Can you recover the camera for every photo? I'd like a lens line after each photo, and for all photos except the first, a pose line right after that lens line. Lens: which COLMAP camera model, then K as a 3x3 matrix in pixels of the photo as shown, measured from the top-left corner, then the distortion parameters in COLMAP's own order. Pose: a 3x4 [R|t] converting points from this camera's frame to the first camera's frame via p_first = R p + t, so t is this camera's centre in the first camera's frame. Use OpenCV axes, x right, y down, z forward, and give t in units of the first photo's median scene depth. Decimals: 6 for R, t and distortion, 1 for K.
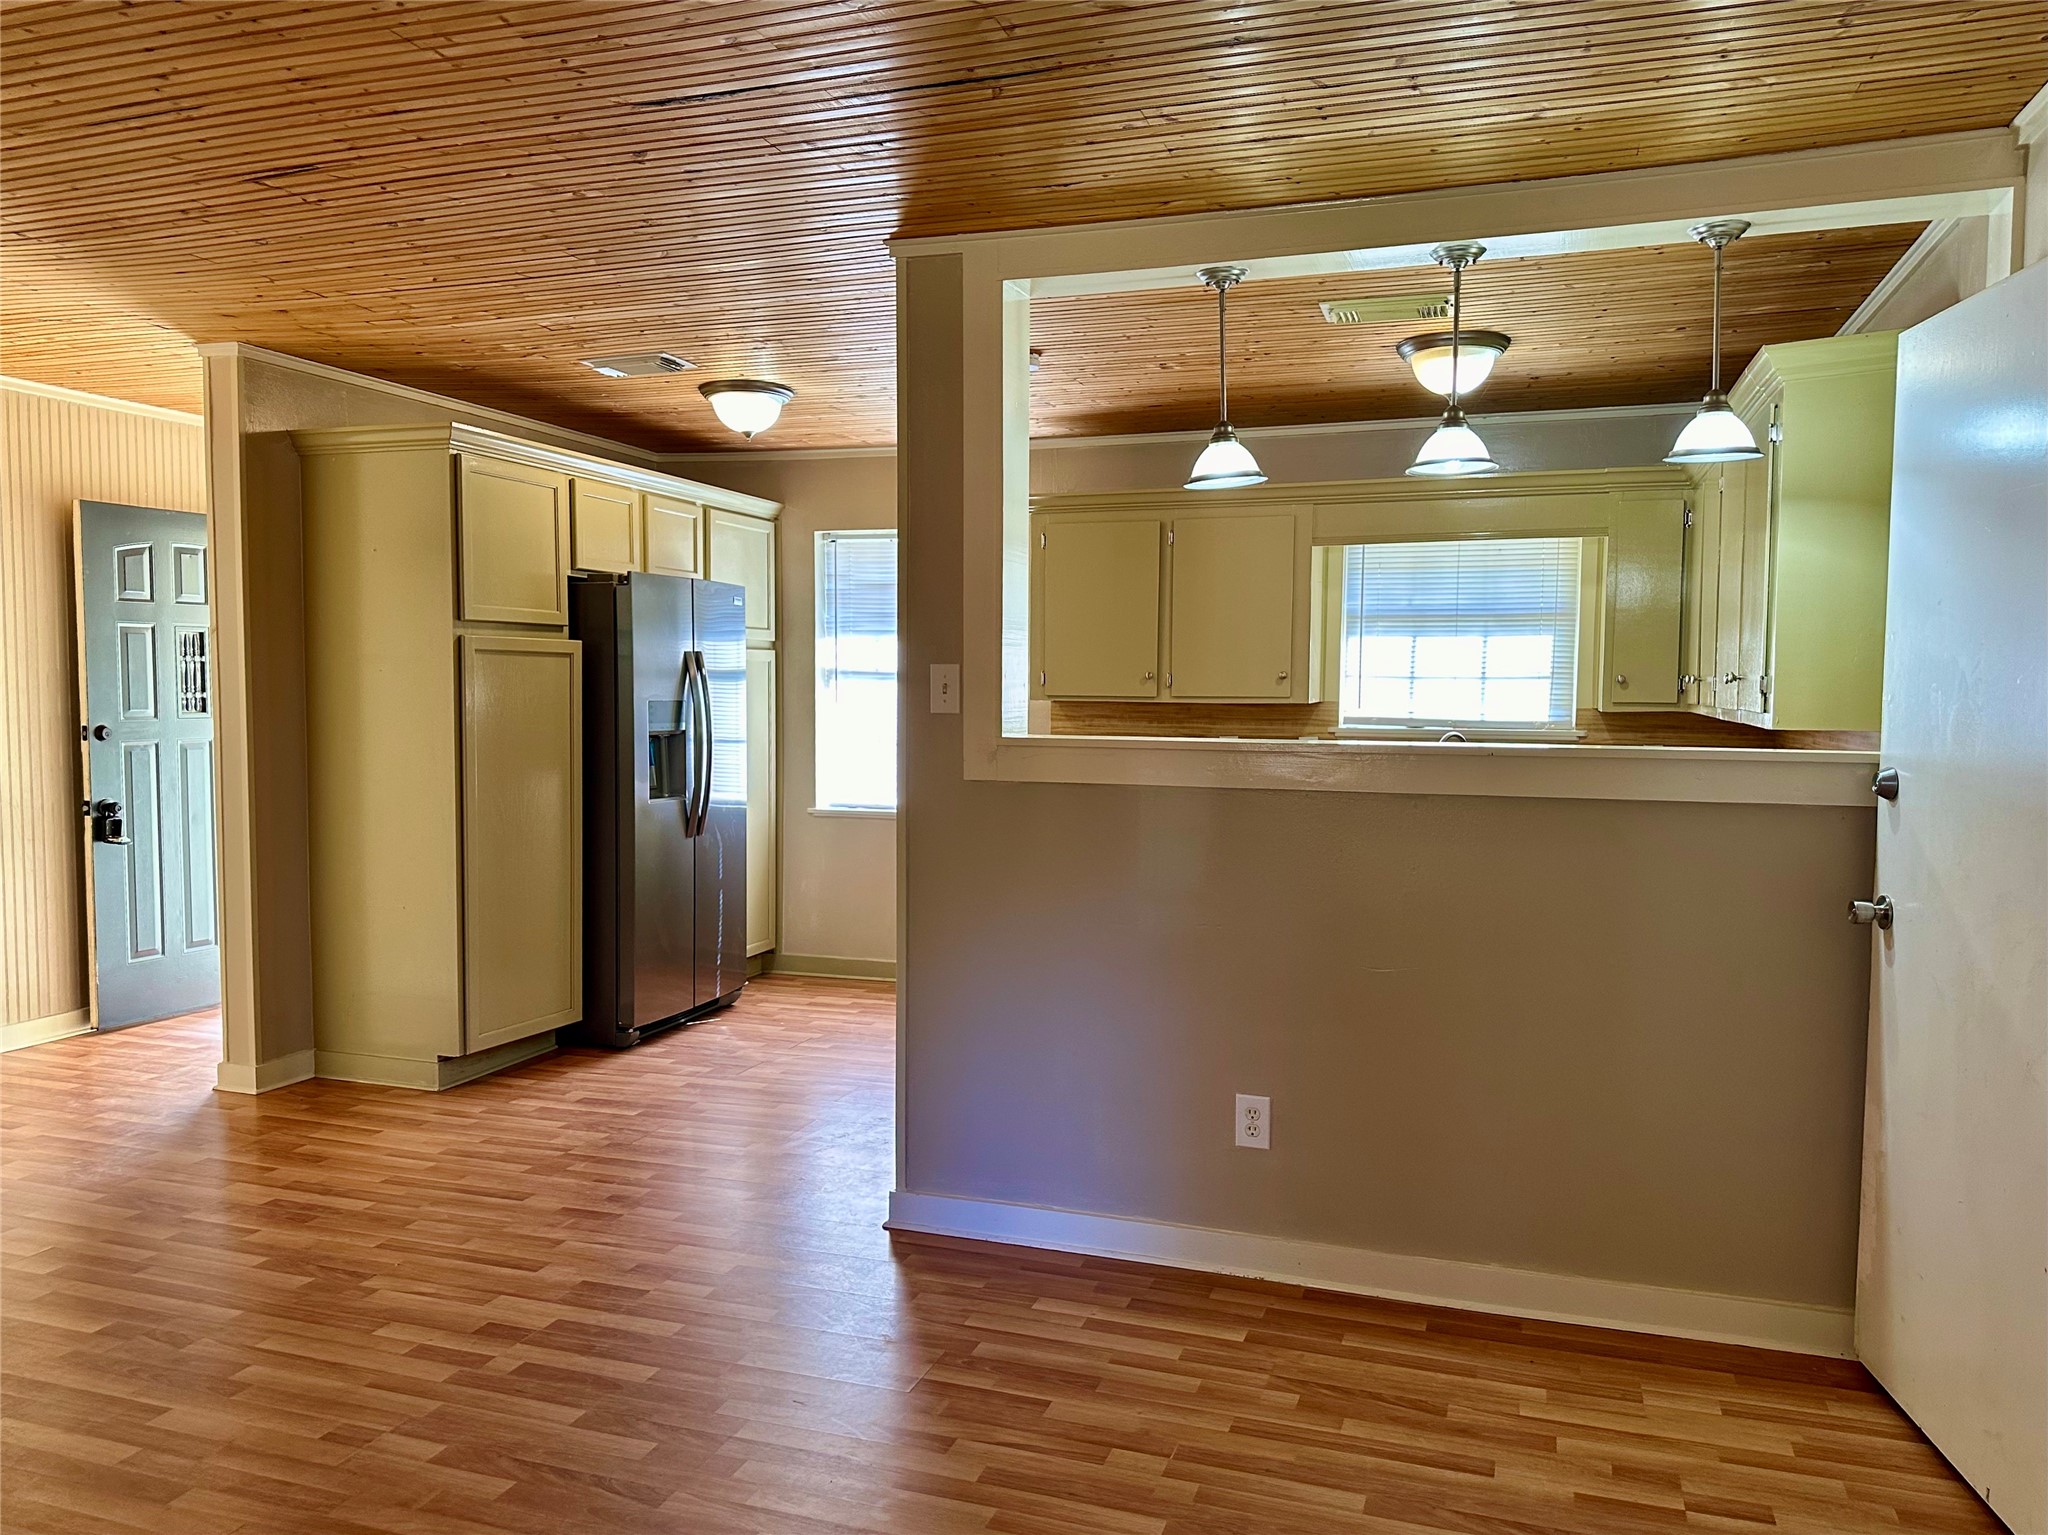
lens RADIAL K [[1492.0, 0, 1024.0], [0, 1492.0, 767.5], [0, 0, 1]] dist [0.158990, -0.243828]
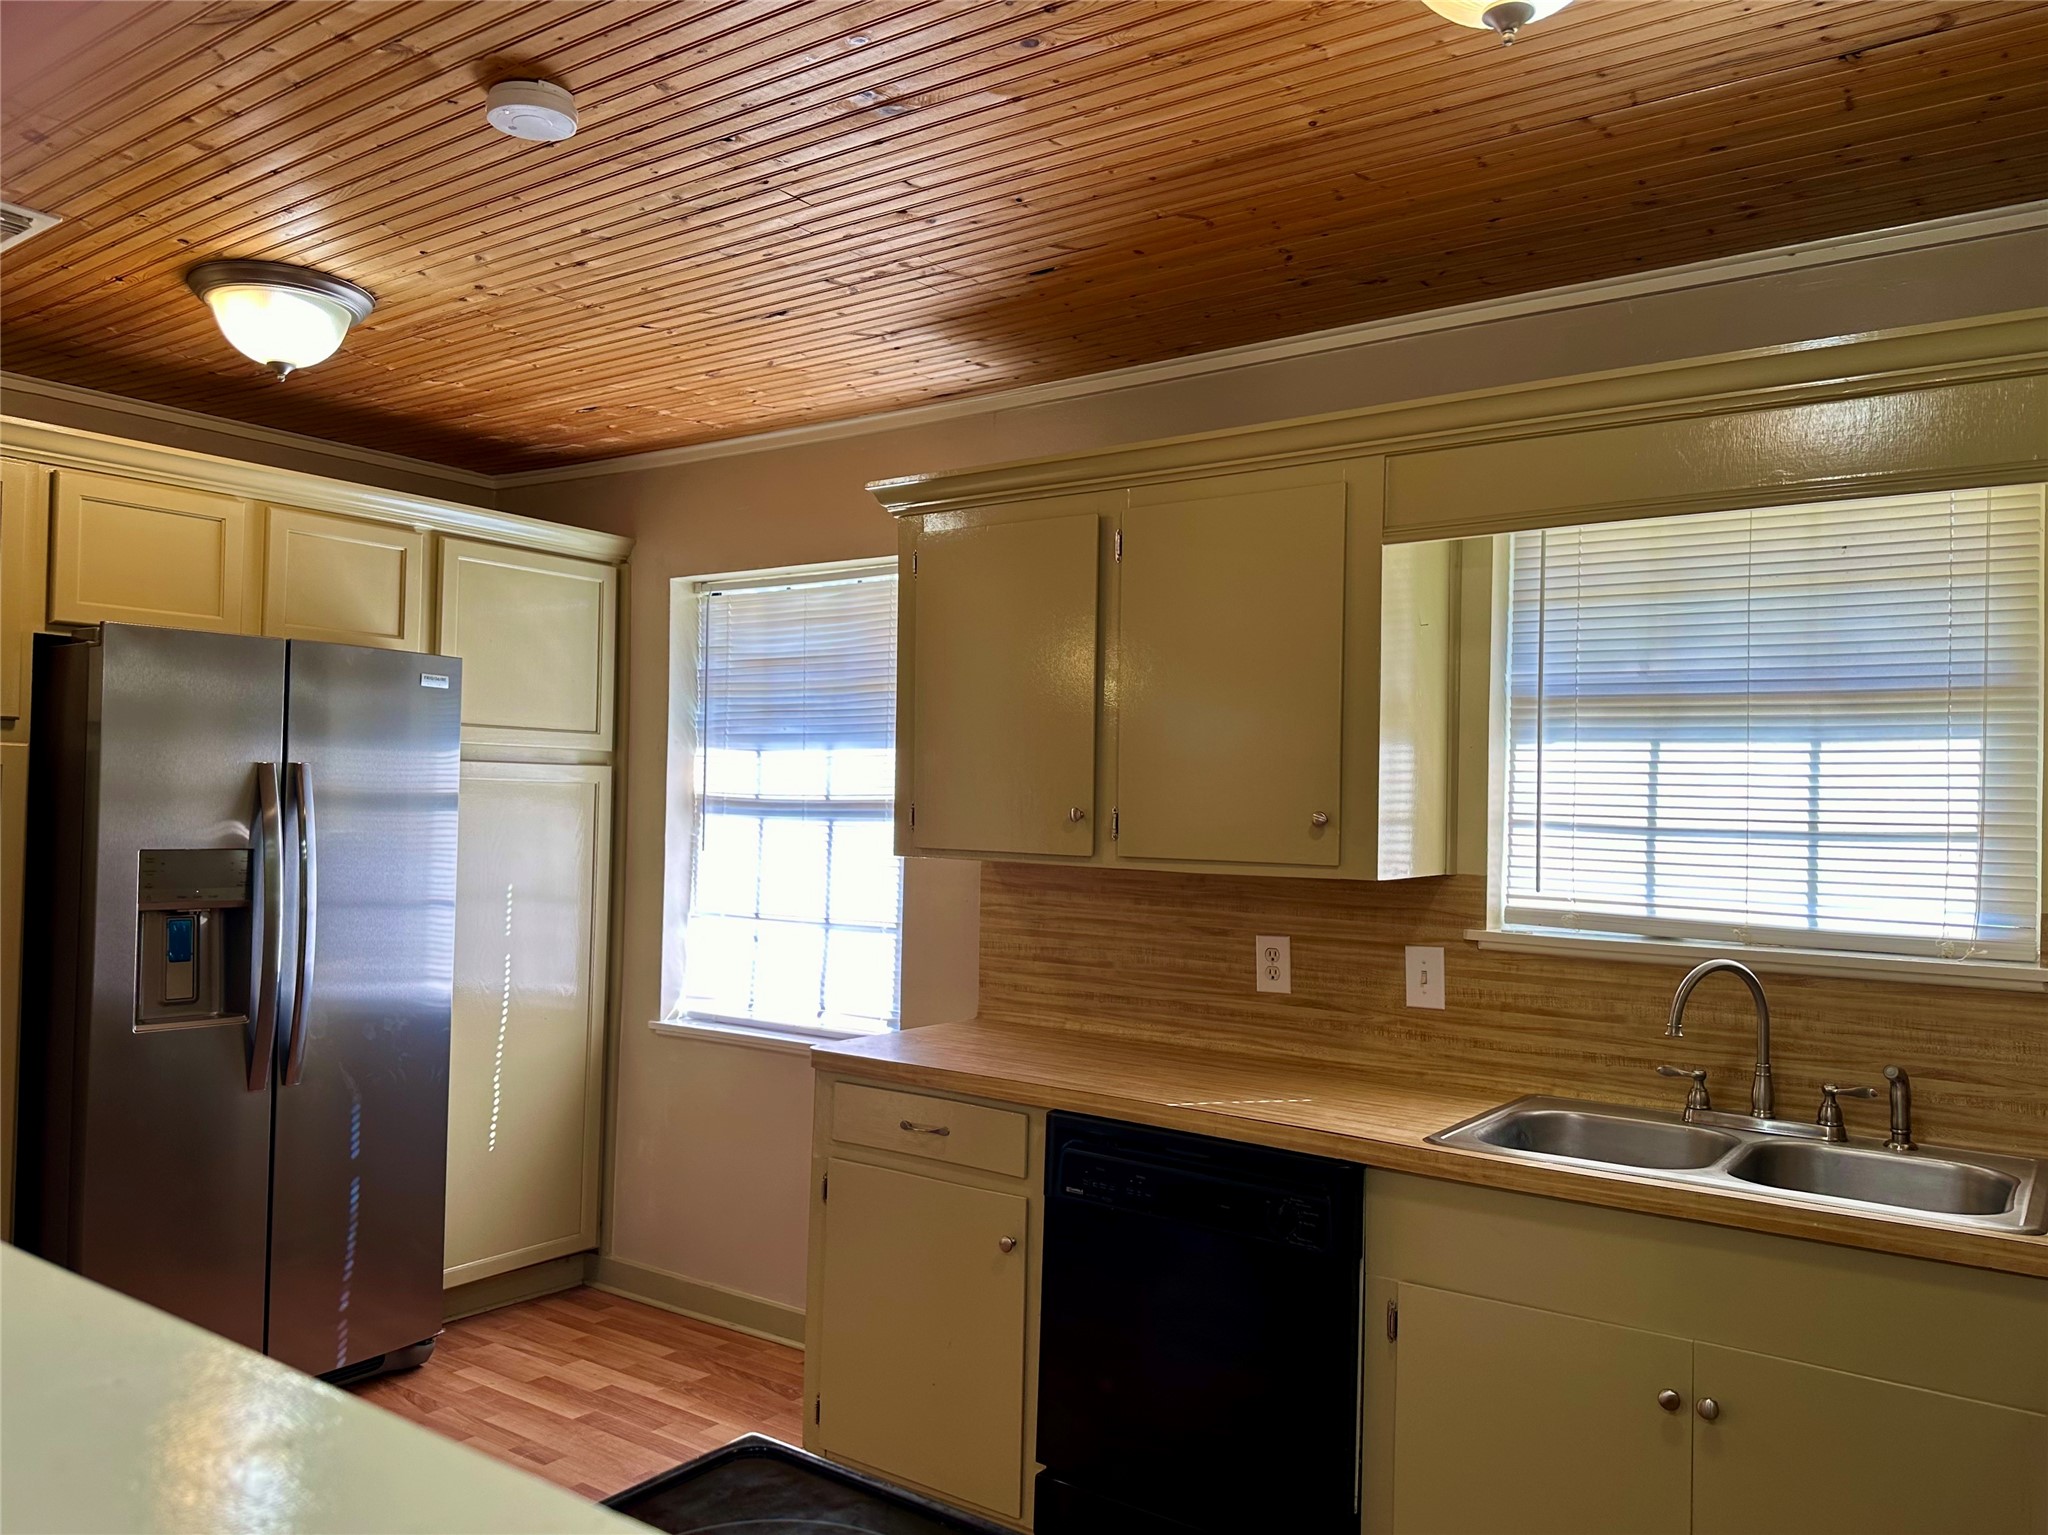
lens RADIAL K [[1492.0, 0, 1024.0], [0, 1492.0, 767.5], [0, 0, 1]] dist [0.158990, -0.243828]
pose [[0.953290, 0.004906, -0.302016, 0.215031], [-0.031528, 0.996023, -0.083335, -0.033437], [0.300406, 0.088964, 0.949654, 0.497650]]
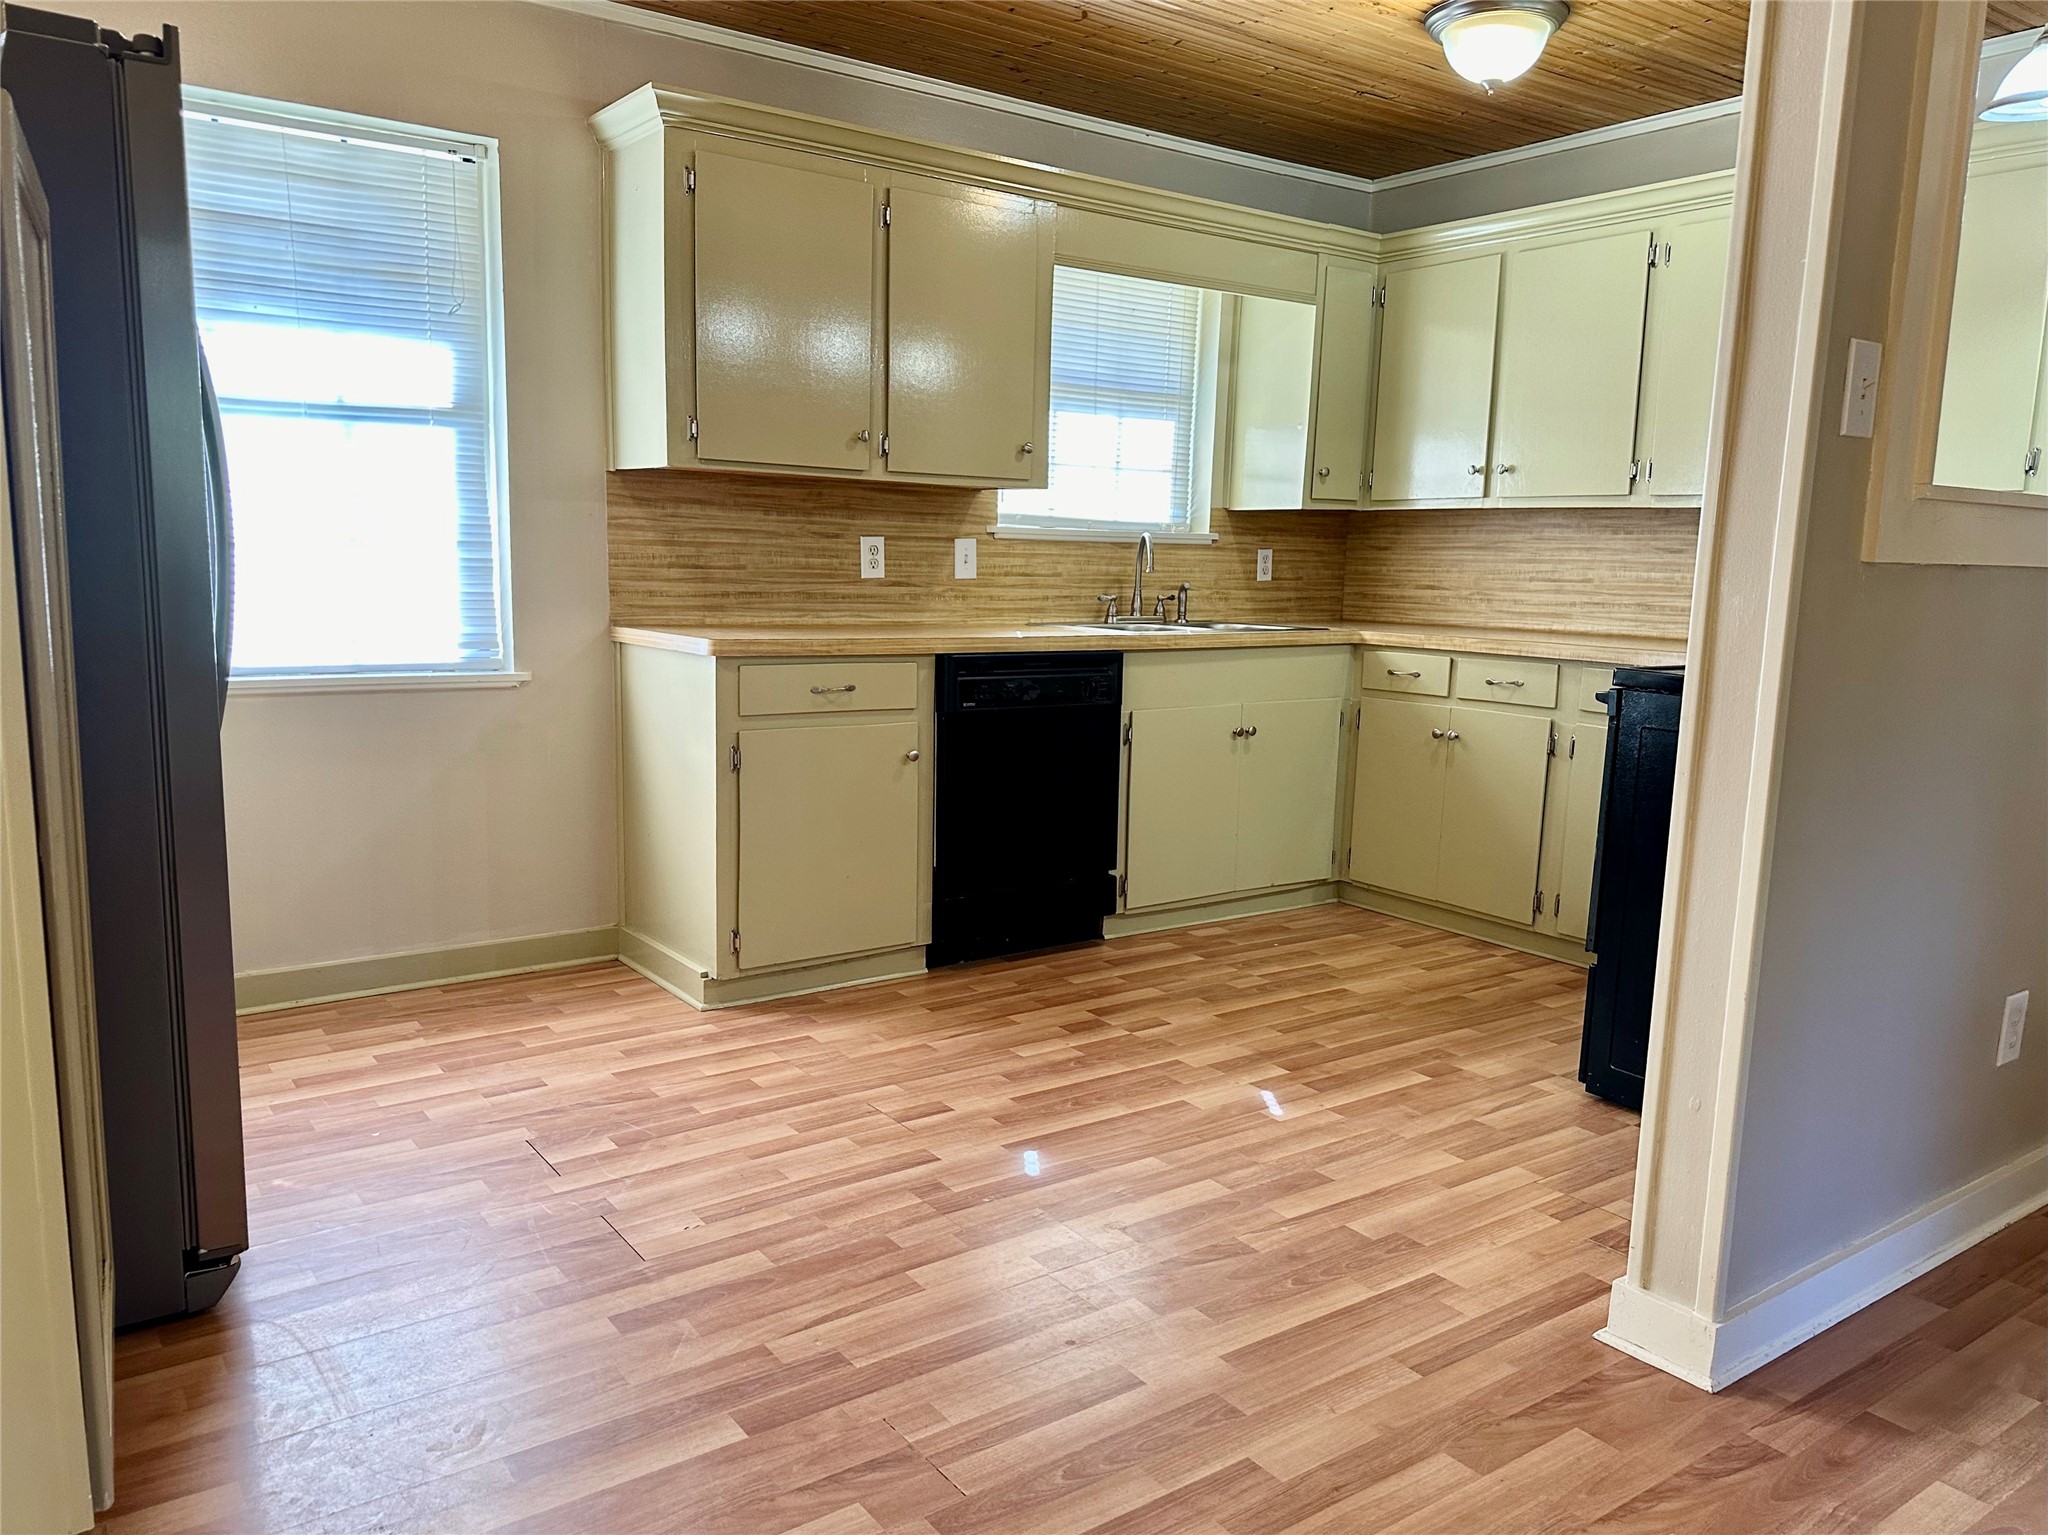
lens RADIAL K [[1492.0, 0, 1024.0], [0, 1492.0, 767.5], [0, 0, 1]] dist [0.158990, -0.243828]
pose [[0.577091, -0.110019, 0.809235, -0.403435], [0.025877, 0.992850, 0.116528, 0.006263], [-0.816269, -0.046307, 0.575812, 0.551120]]
